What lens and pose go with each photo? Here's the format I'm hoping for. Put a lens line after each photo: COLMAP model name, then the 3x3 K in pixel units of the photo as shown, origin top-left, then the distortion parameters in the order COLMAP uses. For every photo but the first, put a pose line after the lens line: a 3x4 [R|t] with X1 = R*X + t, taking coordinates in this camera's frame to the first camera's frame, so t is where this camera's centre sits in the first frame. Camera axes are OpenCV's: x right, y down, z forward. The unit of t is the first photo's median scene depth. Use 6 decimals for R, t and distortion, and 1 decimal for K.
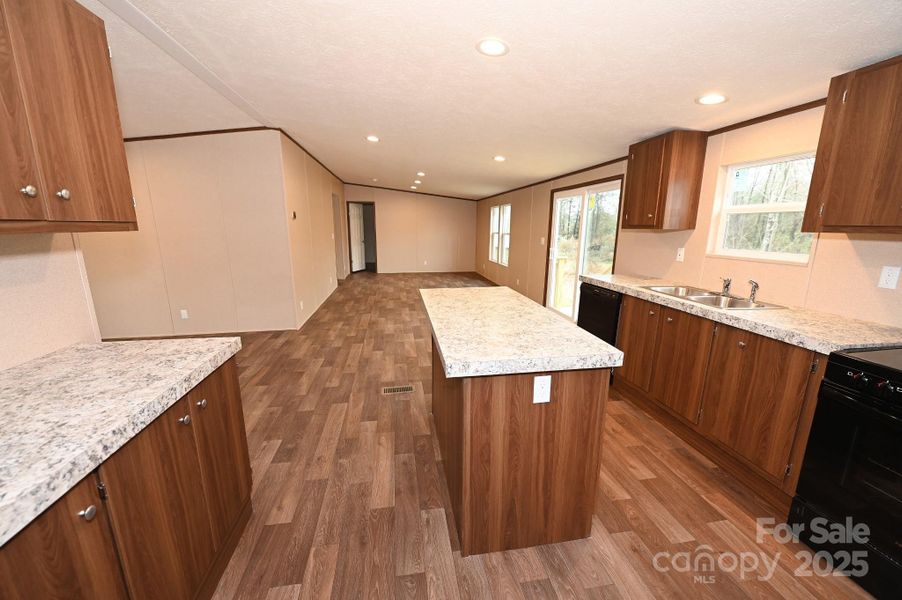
lens RADIAL K [[356.3, 0, 451.5], [0, 356.3, 304.8], [0, 0, 1]] dist [-0.008468, -0.000700]
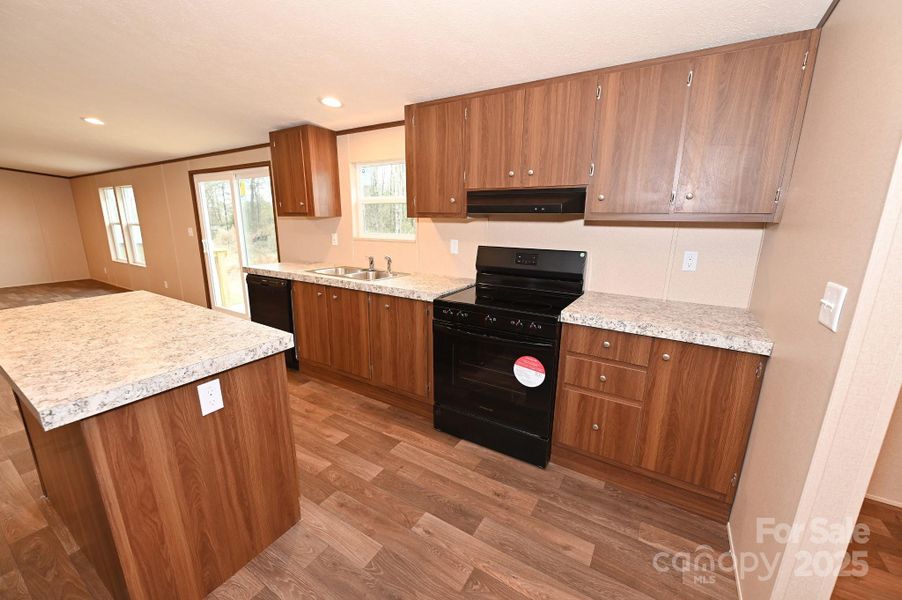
lens RADIAL K [[356.3, 0, 451.7], [0, 356.3, 302.8], [0, 0, 1]] dist [-0.008468, -0.000700]
pose [[0.649376, -0.176004, 0.739820, 0.024935], [0.159152, 0.982759, 0.094104, 0.015600], [-0.743627, 0.056635, 0.666191, -0.028076]]
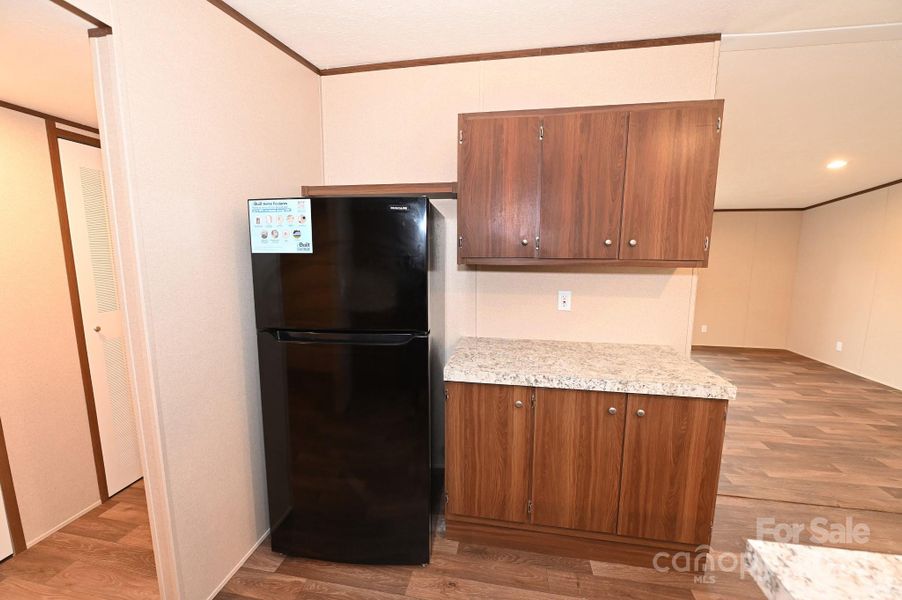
lens RADIAL K [[356.3, 0, 449.5], [0, 356.3, 300.7], [0, 0, 1]] dist [-0.008468, -0.000700]
pose [[-0.326923, 0.125247, -0.936715, 0.376954], [-0.211454, 0.956355, 0.201673, -0.120887], [0.921091, 0.264003, -0.286171, 0.435250]]
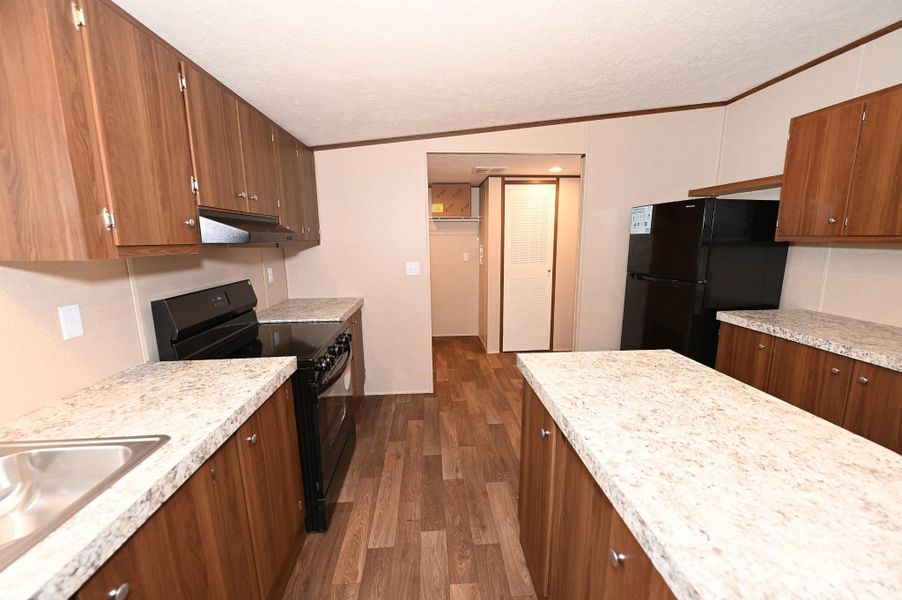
lens RADIAL K [[356.3, 0, 453.5], [0, 356.3, 303.1], [0, 0, 1]] dist [-0.008468, -0.000700]
pose [[-0.996145, -0.008380, 0.087317, 0.423749], [0.026454, 0.920382, 0.390126, -0.329913], [-0.083634, 0.390932, -0.916612, 1.433076]]
